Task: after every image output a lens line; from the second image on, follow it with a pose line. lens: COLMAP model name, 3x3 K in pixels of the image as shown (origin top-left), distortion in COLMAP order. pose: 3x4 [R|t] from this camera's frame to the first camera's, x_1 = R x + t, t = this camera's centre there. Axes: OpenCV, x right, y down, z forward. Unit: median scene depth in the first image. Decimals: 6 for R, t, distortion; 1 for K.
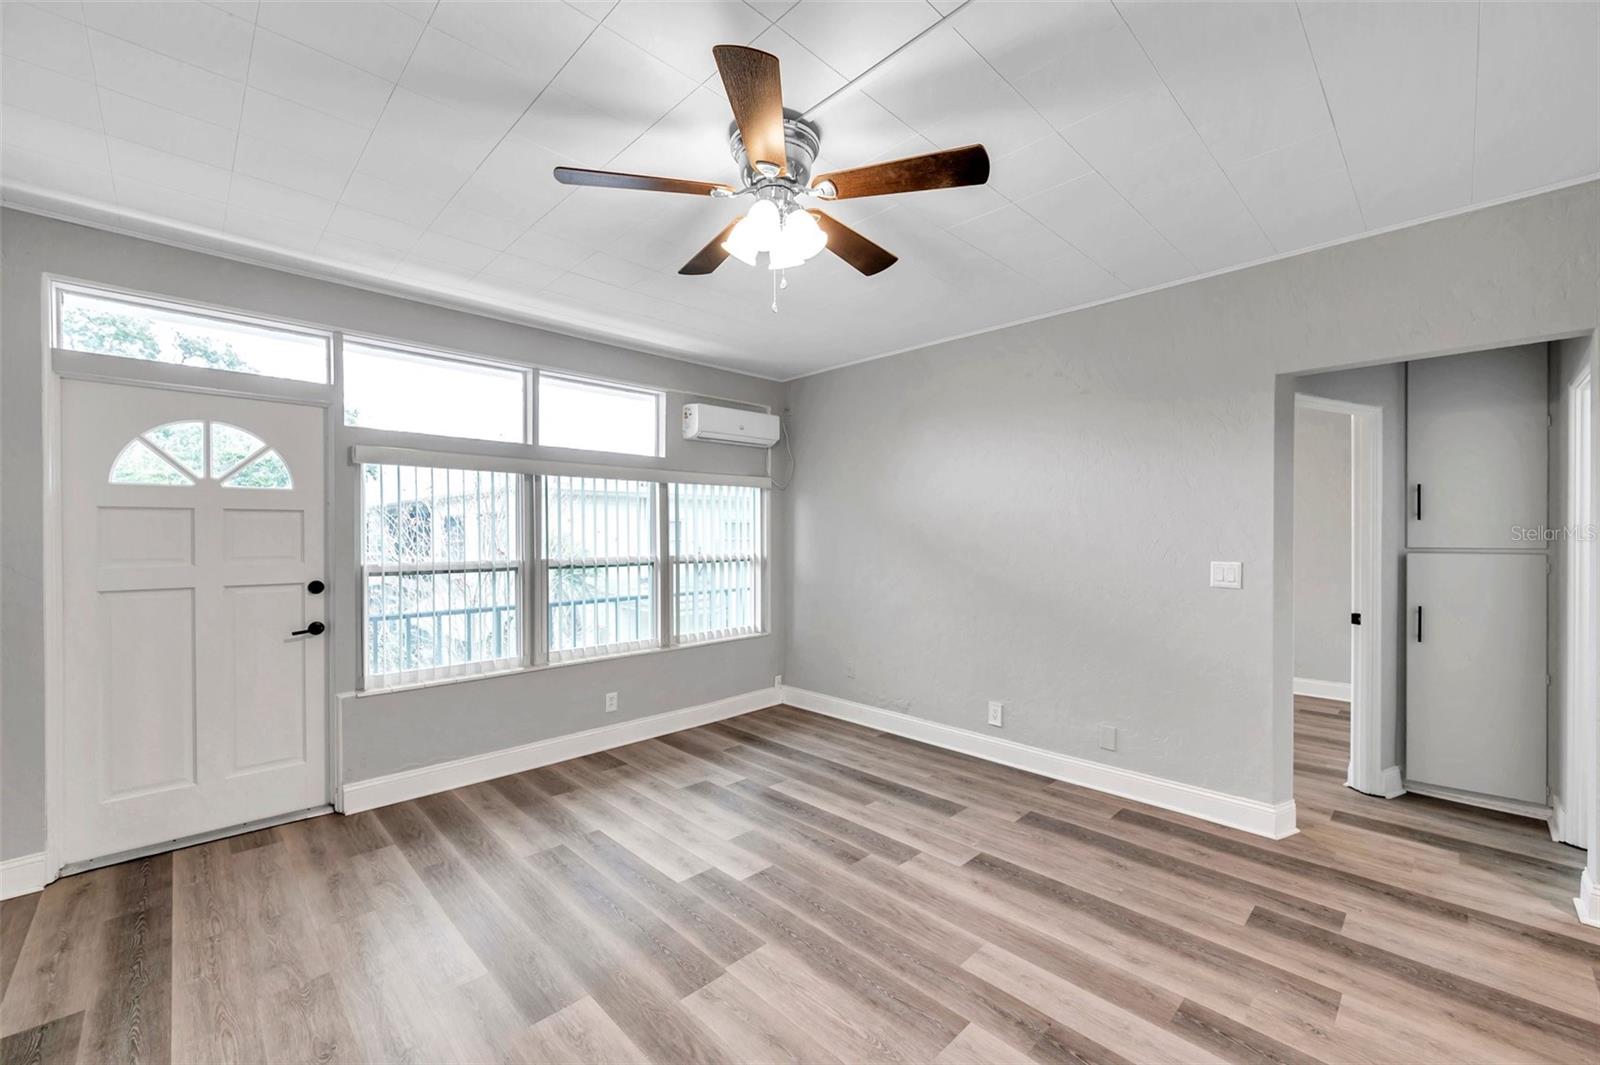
lens RADIAL K [[628.9, 0, 792.5], [0, 628.9, 539.6], [0, 0, 1]] dist [0.002187, -0.001423]
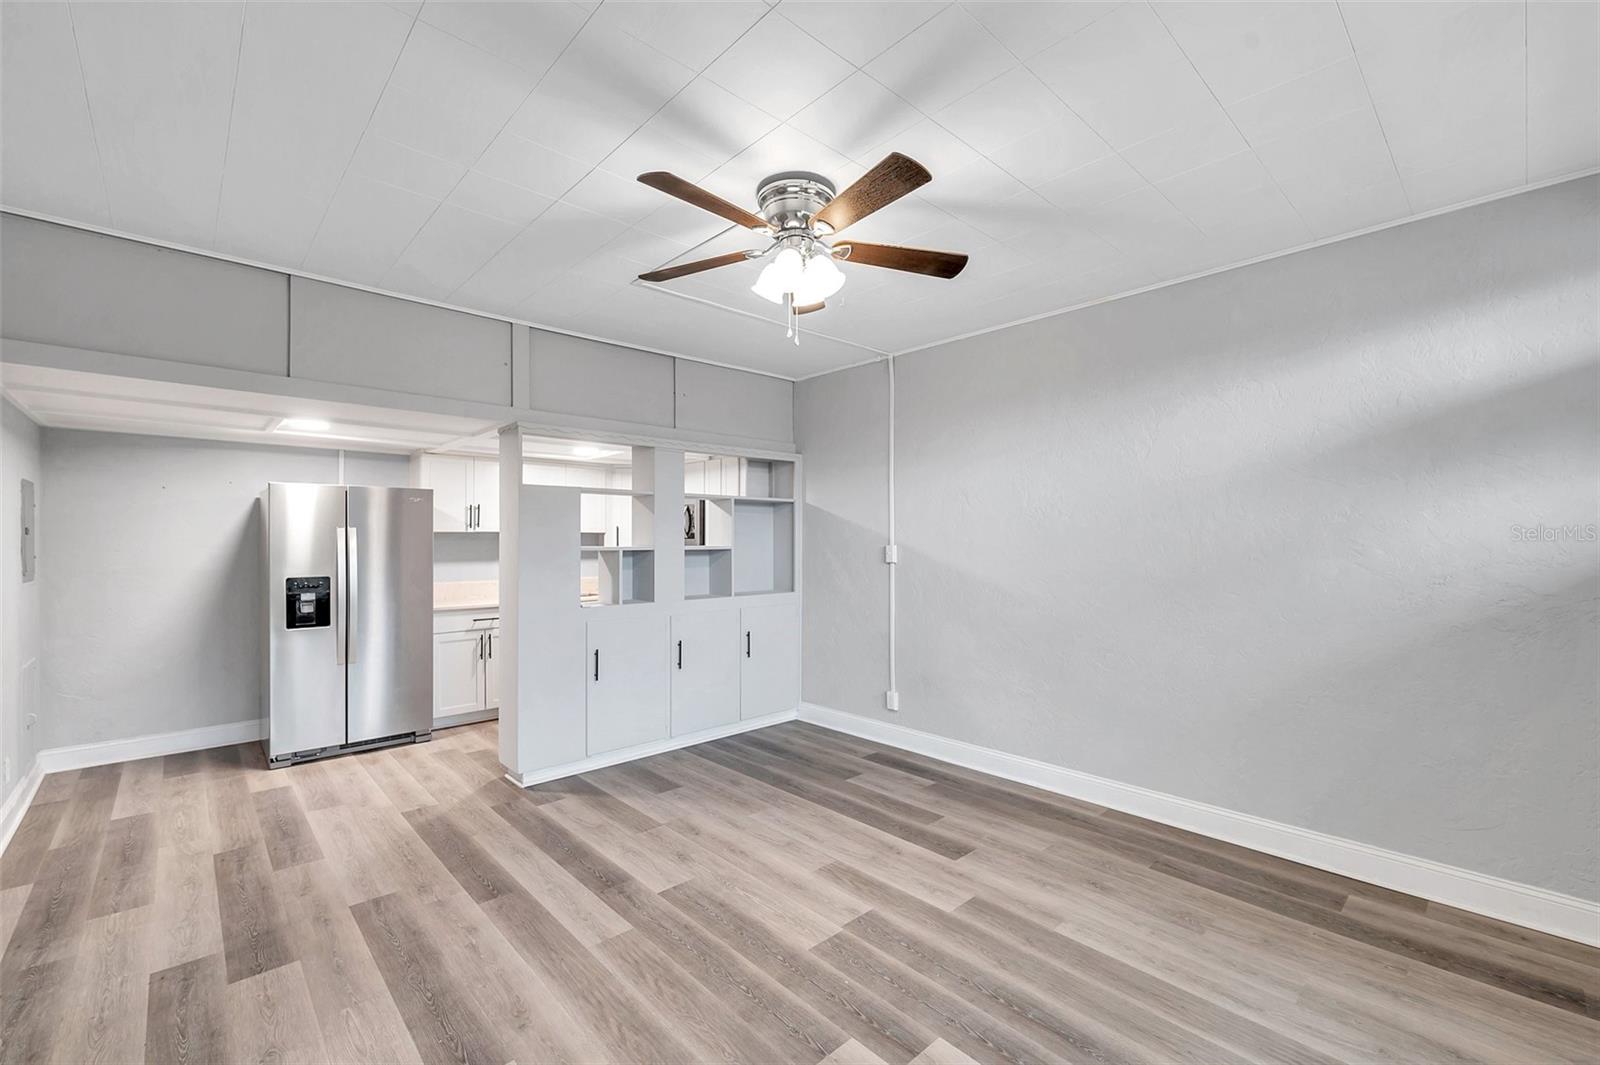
lens RADIAL K [[686.0, 0, 793.9], [0, 686.0, 535.3], [0, 0, 1]] dist [-0.000317, 0.000320]
pose [[-0.999744, 0.003803, 0.022309, -0.030679], [0.003770, 0.999992, -0.001517, -0.010354], [-0.022314, -0.001433, -0.999750, 1.405755]]
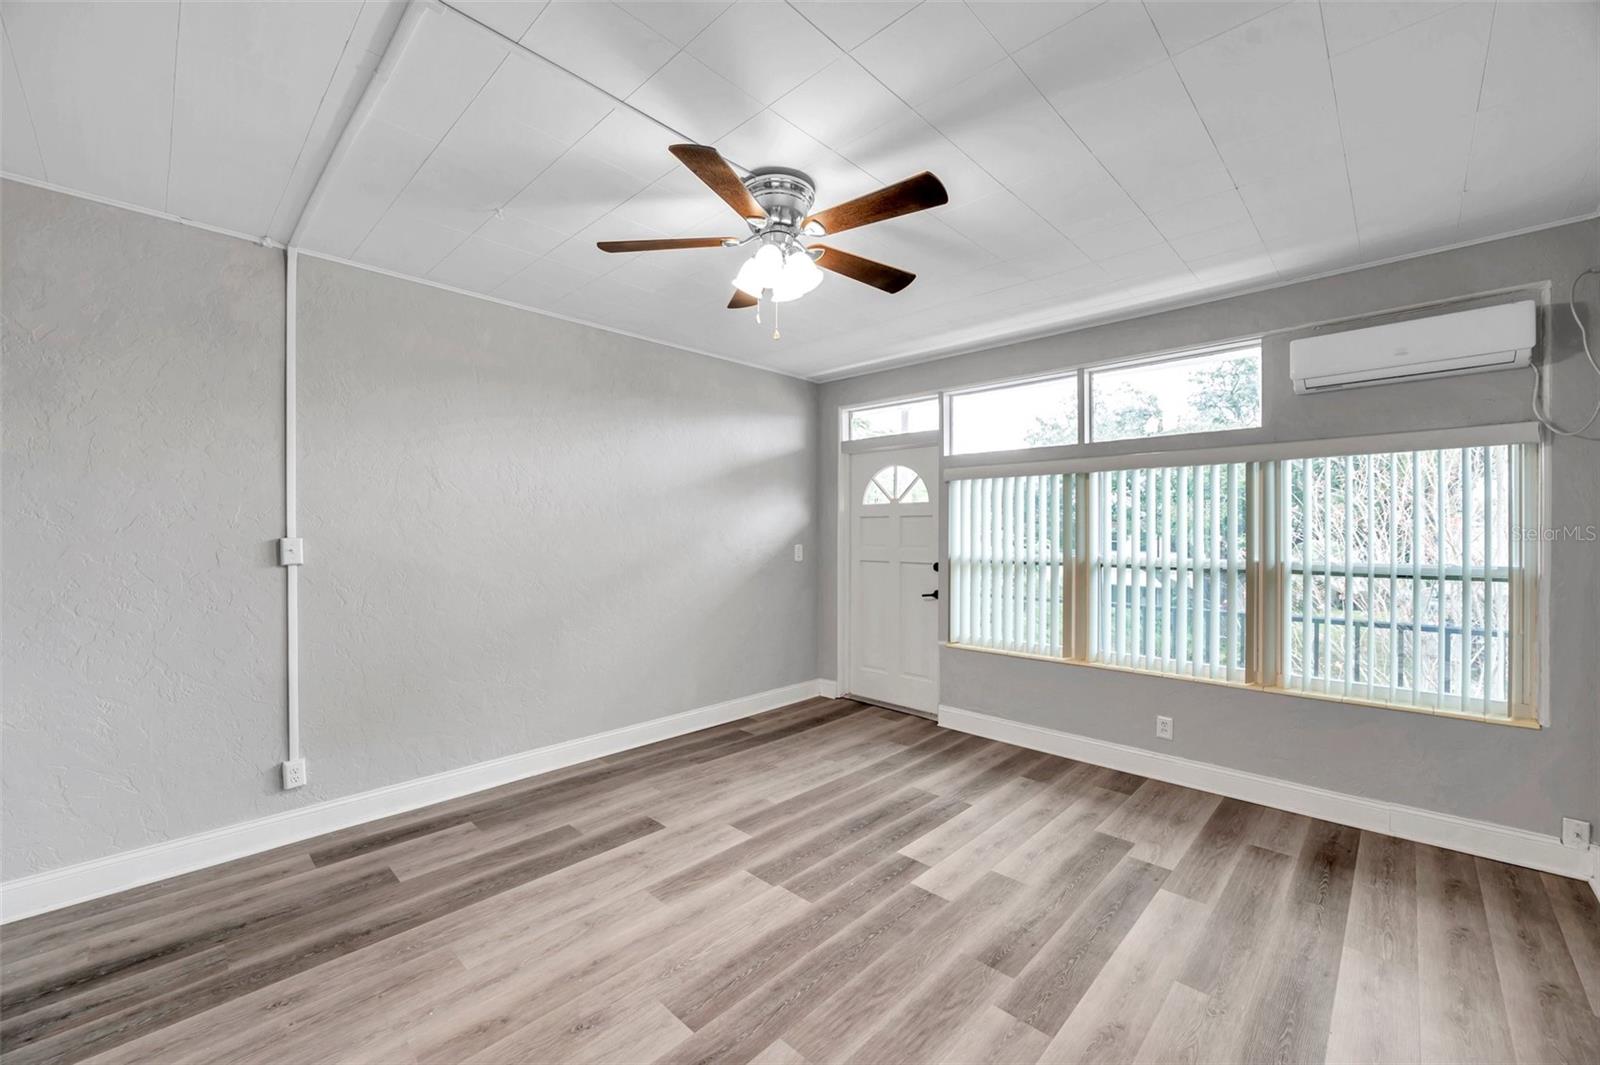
lens RADIAL K [[628.9, 0, 823.5], [0, 628.9, 534.3], [0, 0, 1]] dist [0.002187, -0.001423]
pose [[0.068266, 0.005585, -0.997652, 0.709625], [-0.008479, 0.999951, 0.005017, -0.006576], [0.997631, 0.008117, 0.068310, 0.632275]]
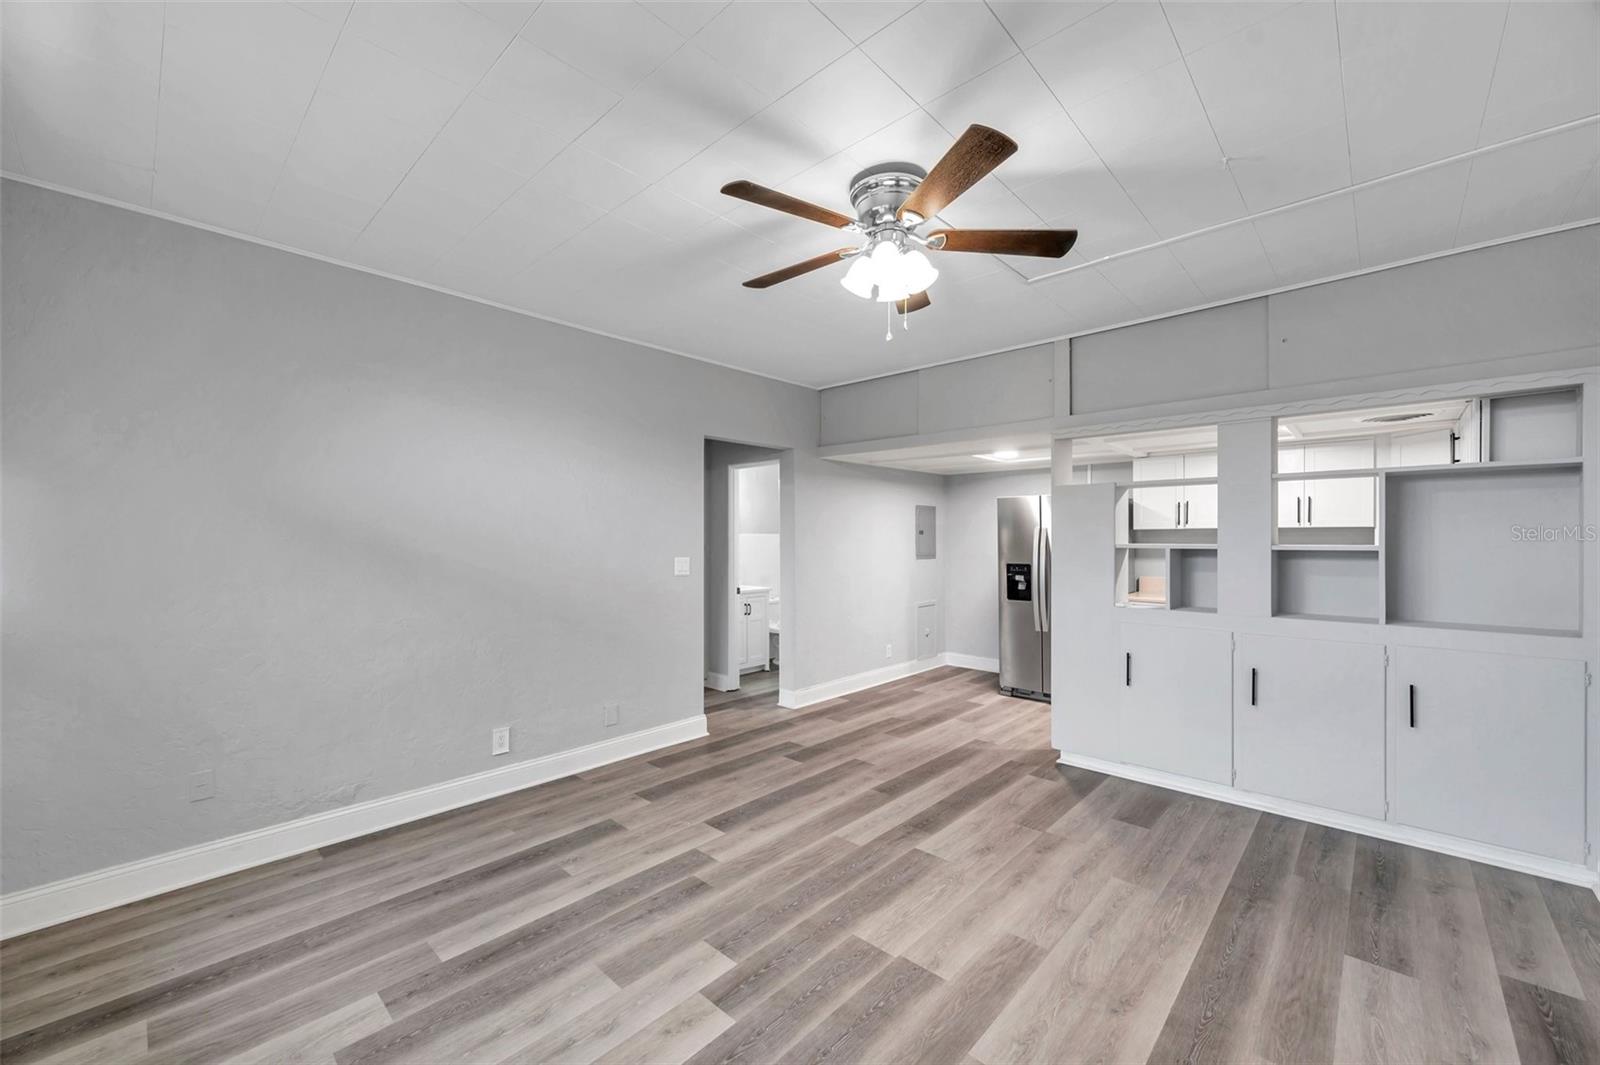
lens RADIAL K [[628.9, 0, 797.7], [0, 628.9, 527.7], [0, 0, 1]] dist [0.002187, -0.001423]
pose [[-0.042255, 0.018098, 0.998943, -0.728039], [0.008020, 0.999810, -0.017774, -0.006231], [-0.999075, 0.007261, -0.042393, 0.760274]]
